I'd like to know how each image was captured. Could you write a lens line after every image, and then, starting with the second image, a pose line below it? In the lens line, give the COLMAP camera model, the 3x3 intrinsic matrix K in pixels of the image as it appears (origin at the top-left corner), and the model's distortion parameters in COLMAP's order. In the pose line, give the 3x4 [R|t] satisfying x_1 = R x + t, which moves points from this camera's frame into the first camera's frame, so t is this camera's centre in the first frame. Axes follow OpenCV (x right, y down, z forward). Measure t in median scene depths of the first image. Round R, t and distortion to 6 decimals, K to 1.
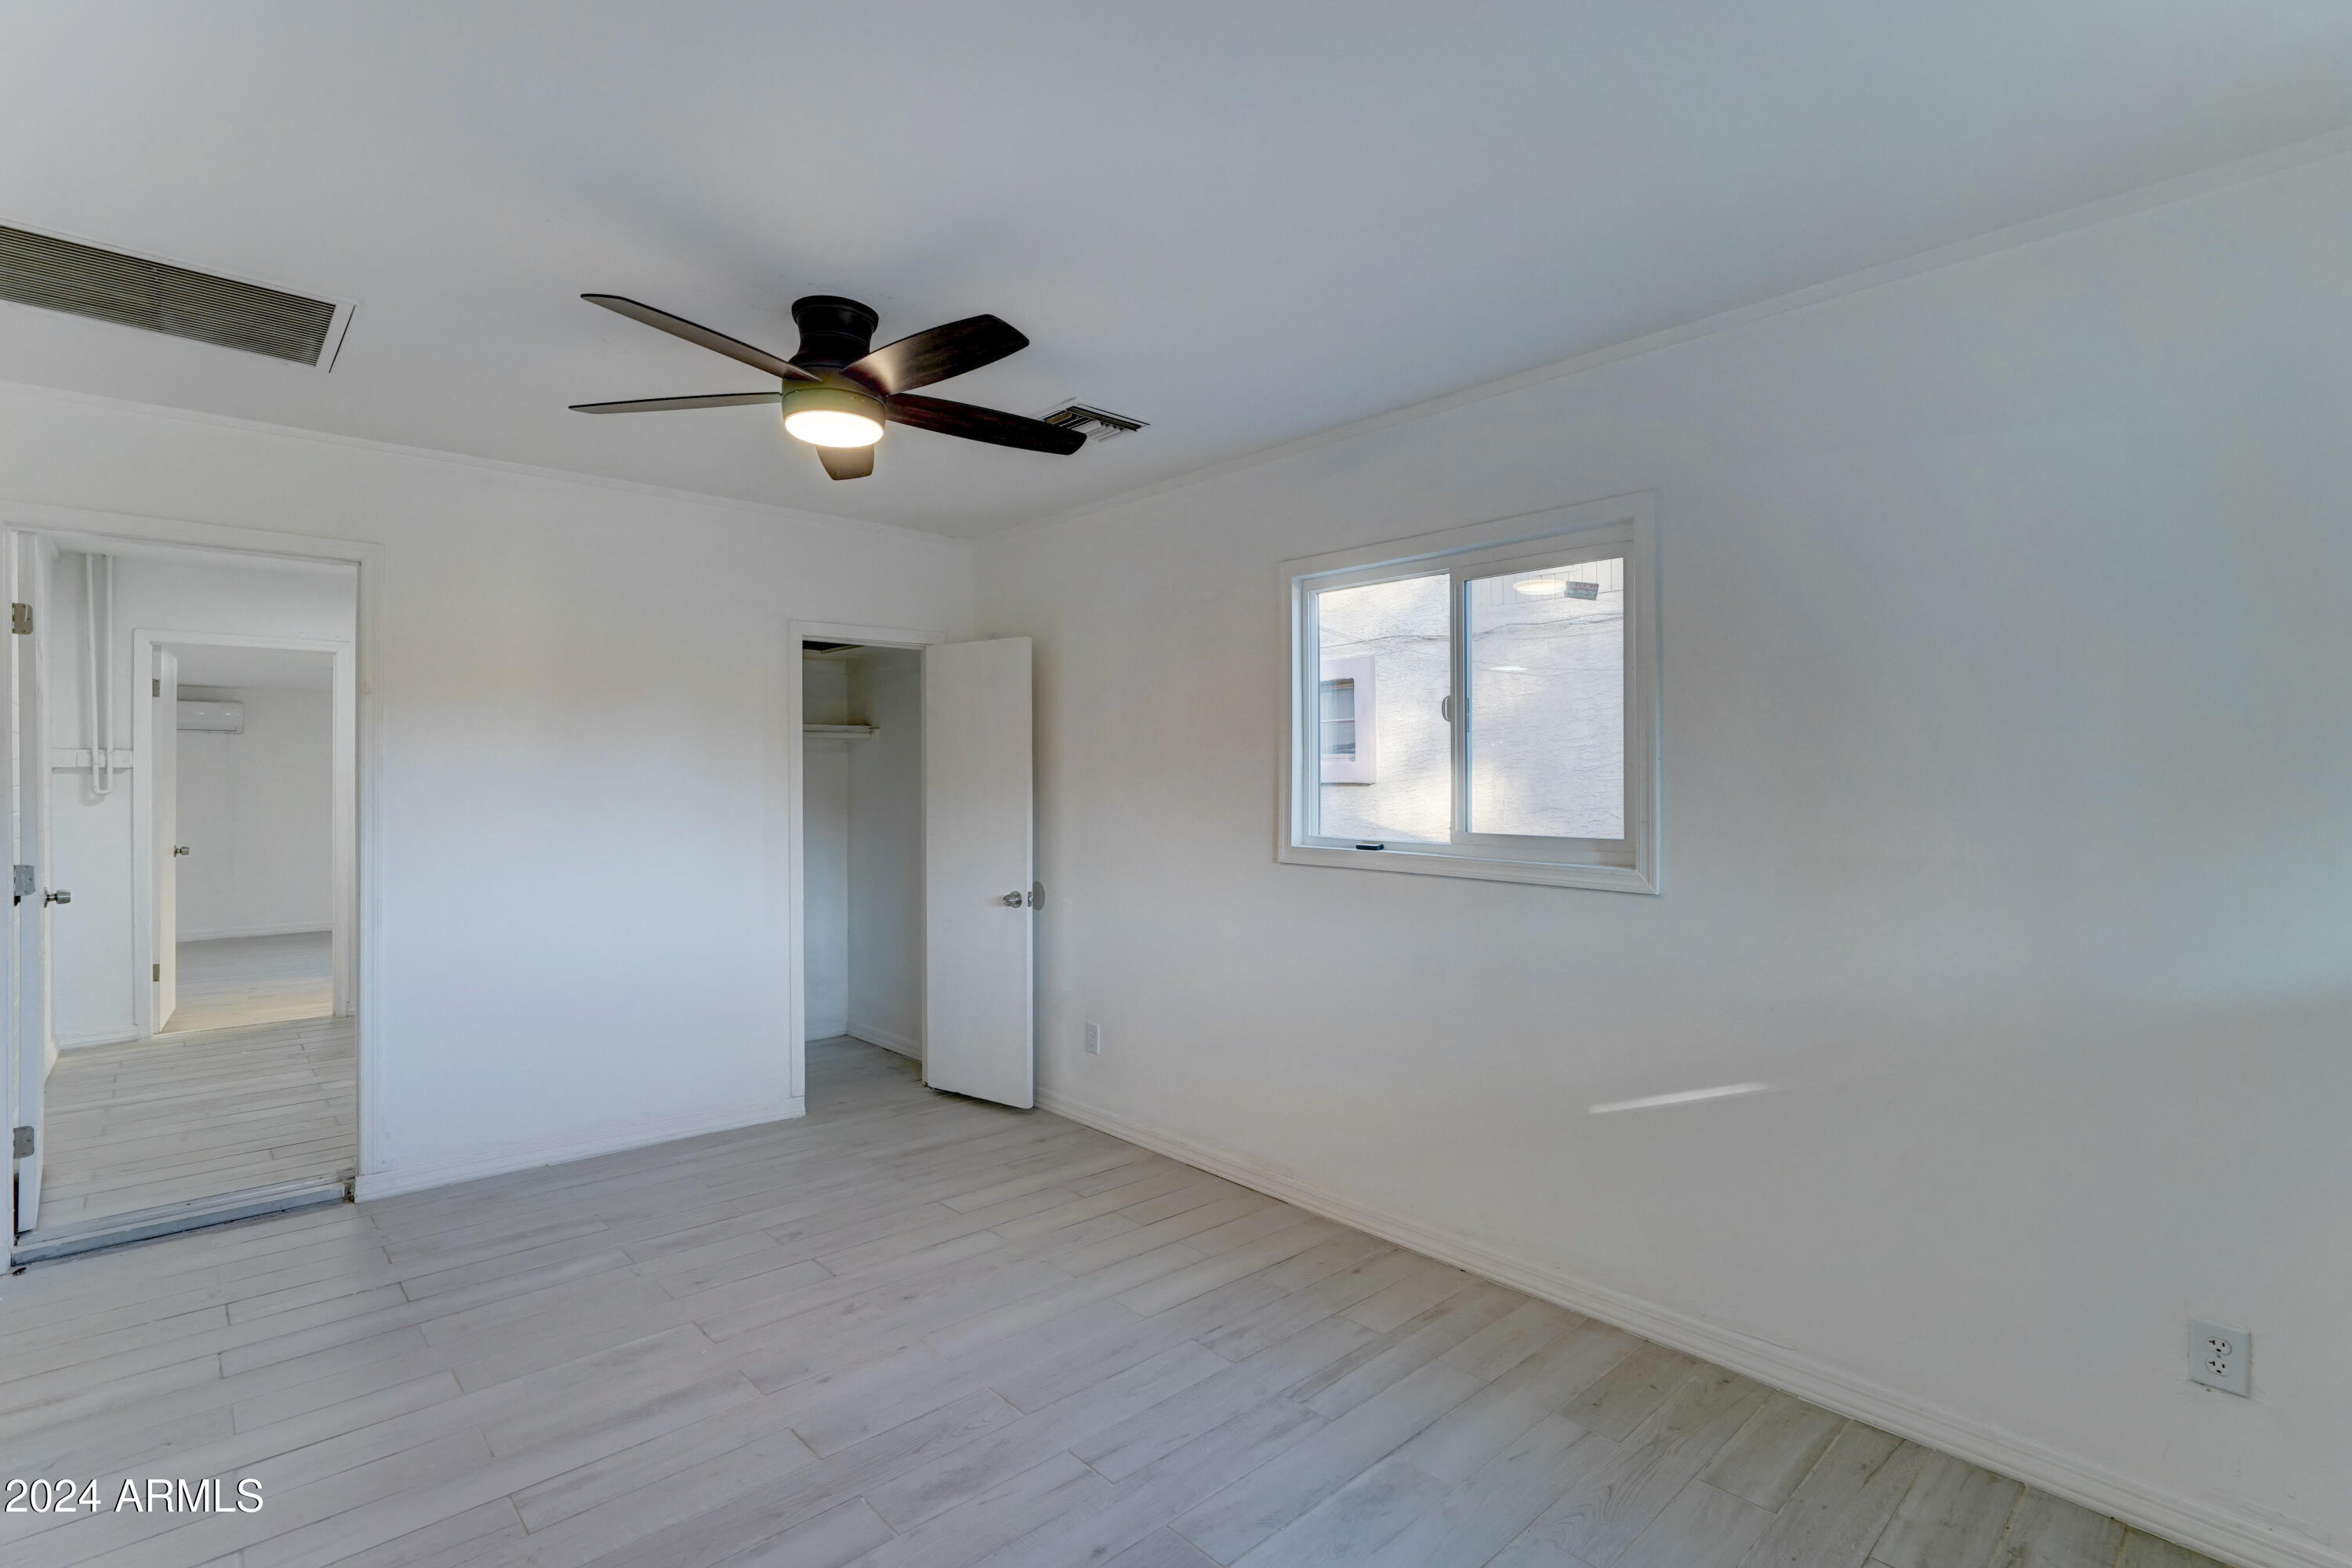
lens RADIAL K [[1121.3, 0, 1182.3], [0, 1121.3, 779.5], [0, 0, 1]] dist [0.001216, -0.000412]
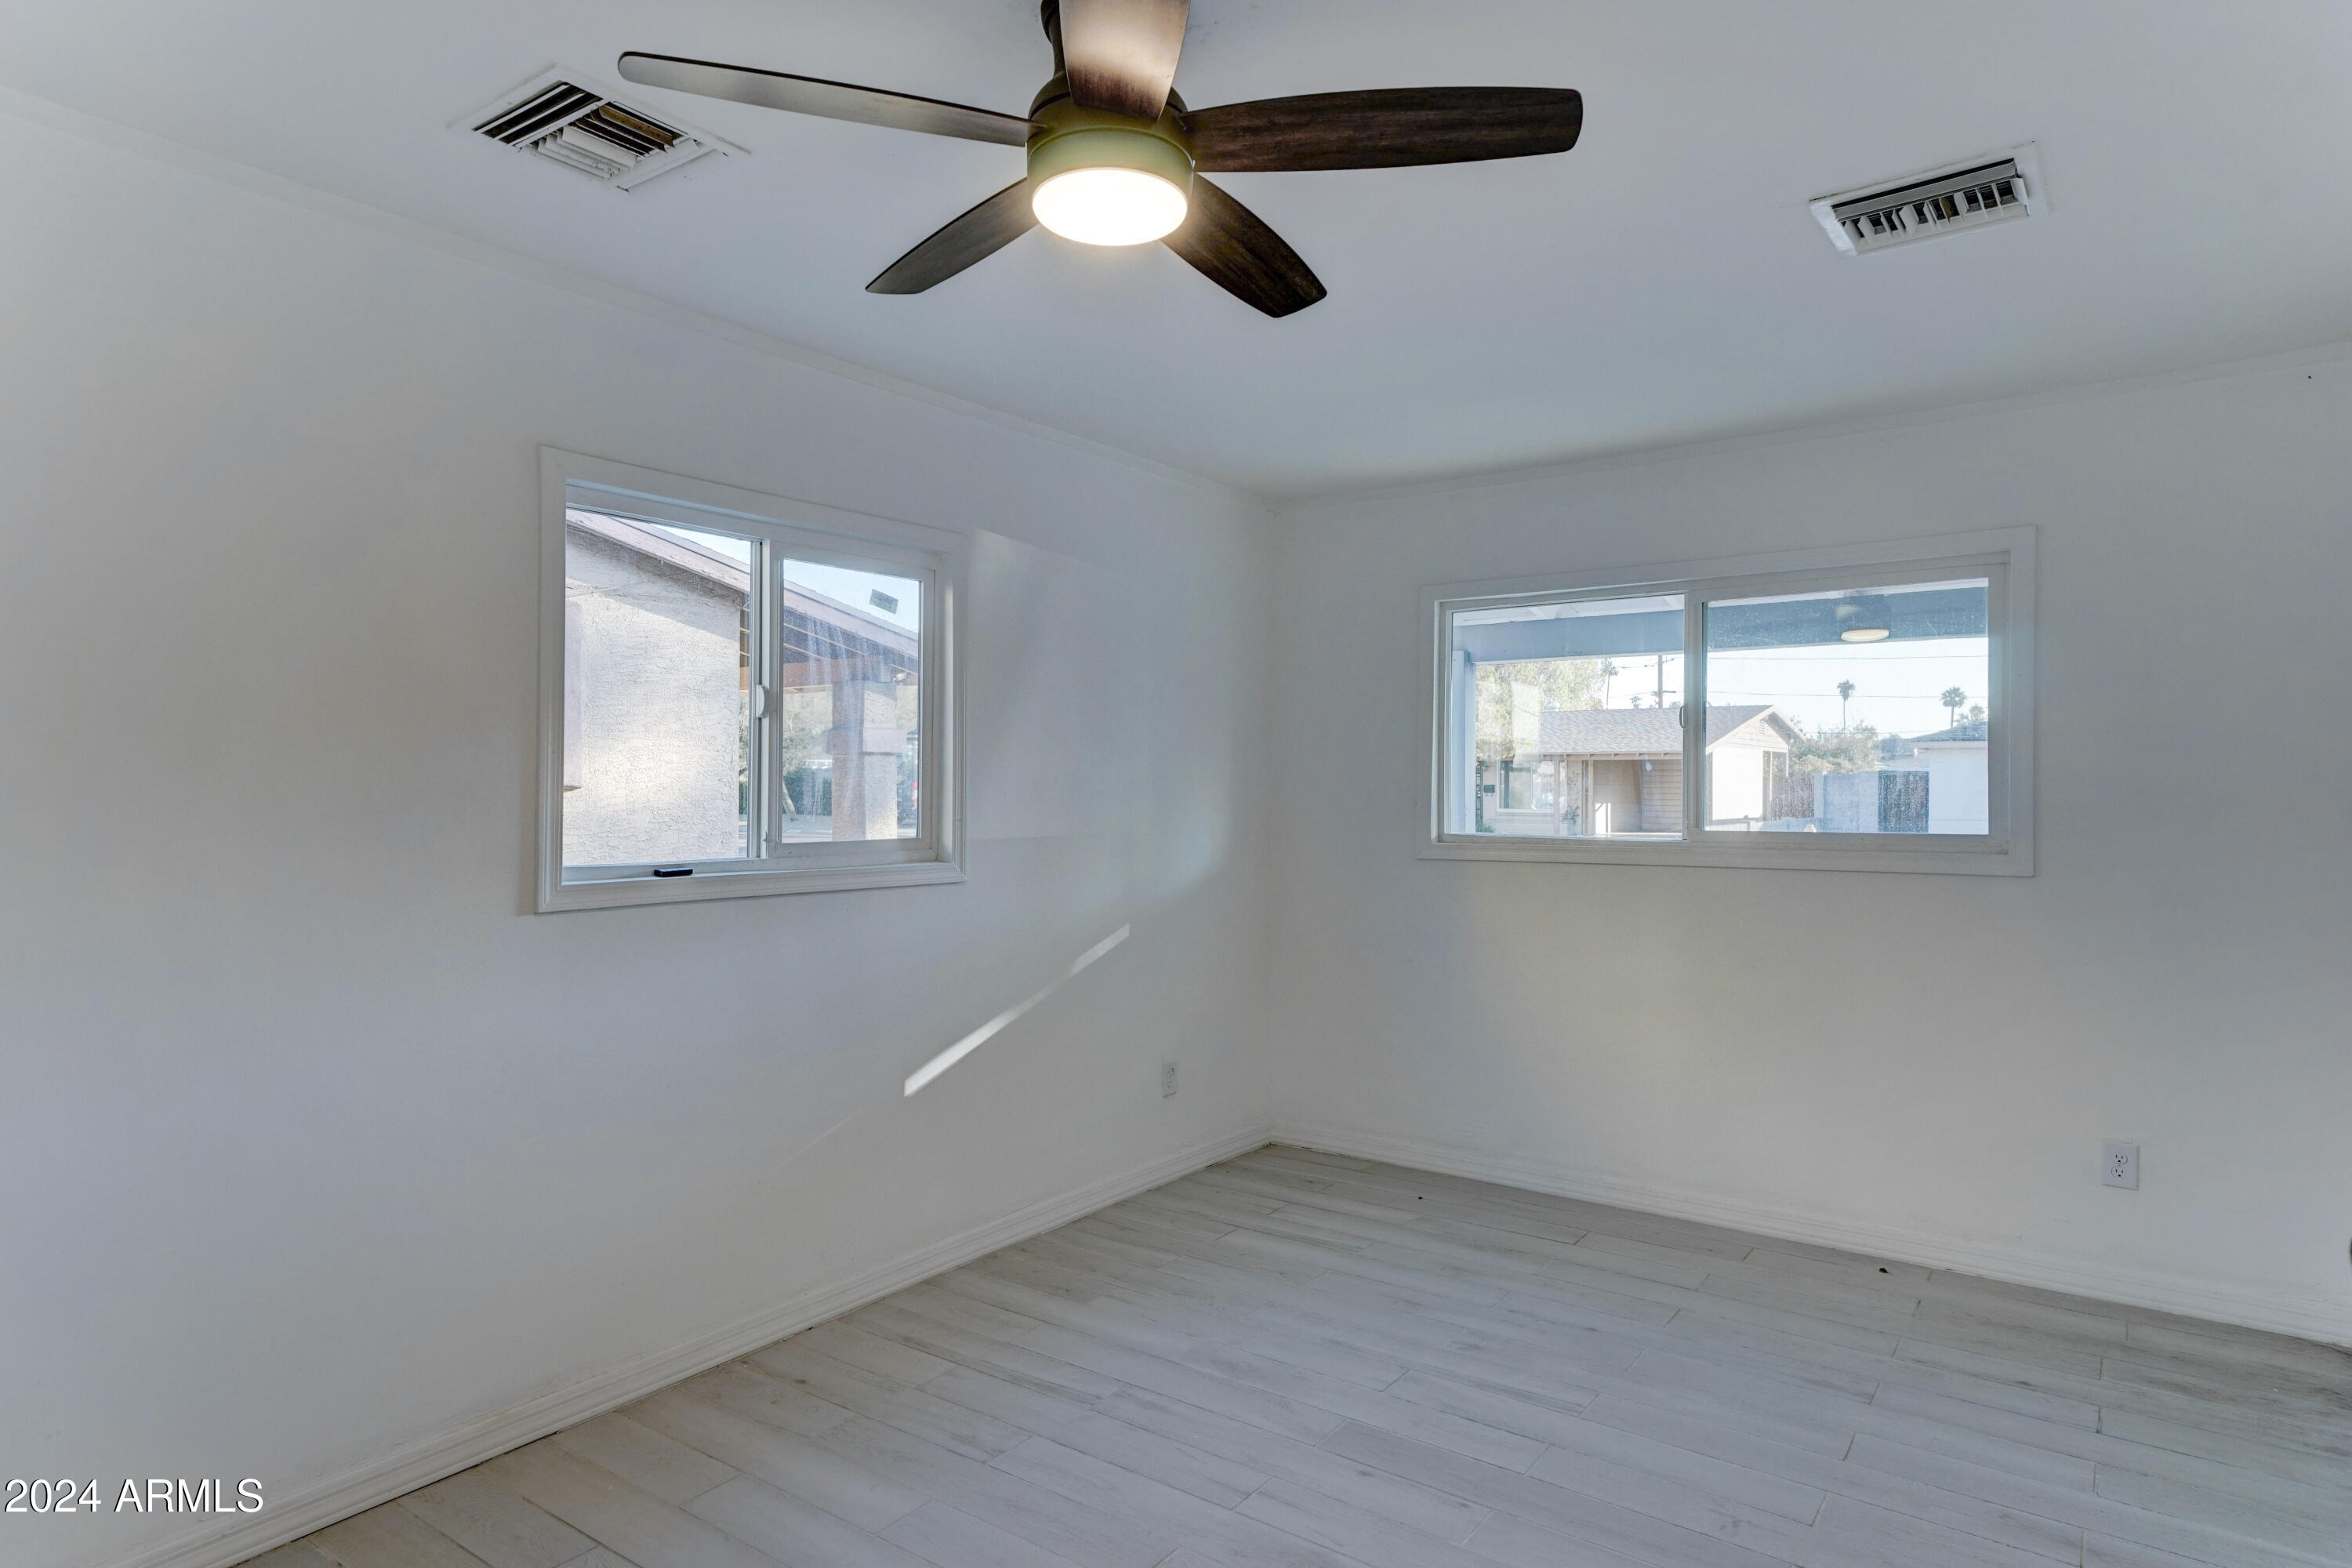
lens RADIAL K [[1348.2, 0, 1172.9], [0, 1348.2, 792.1], [0, 0, 1]] dist [0.035349, 0.000826]
pose [[-0.206853, -0.011595, 0.978303, -0.961167], [-0.007164, 0.999921, 0.010337, -0.006925], [-0.978346, -0.004871, -0.206920, 1.037026]]
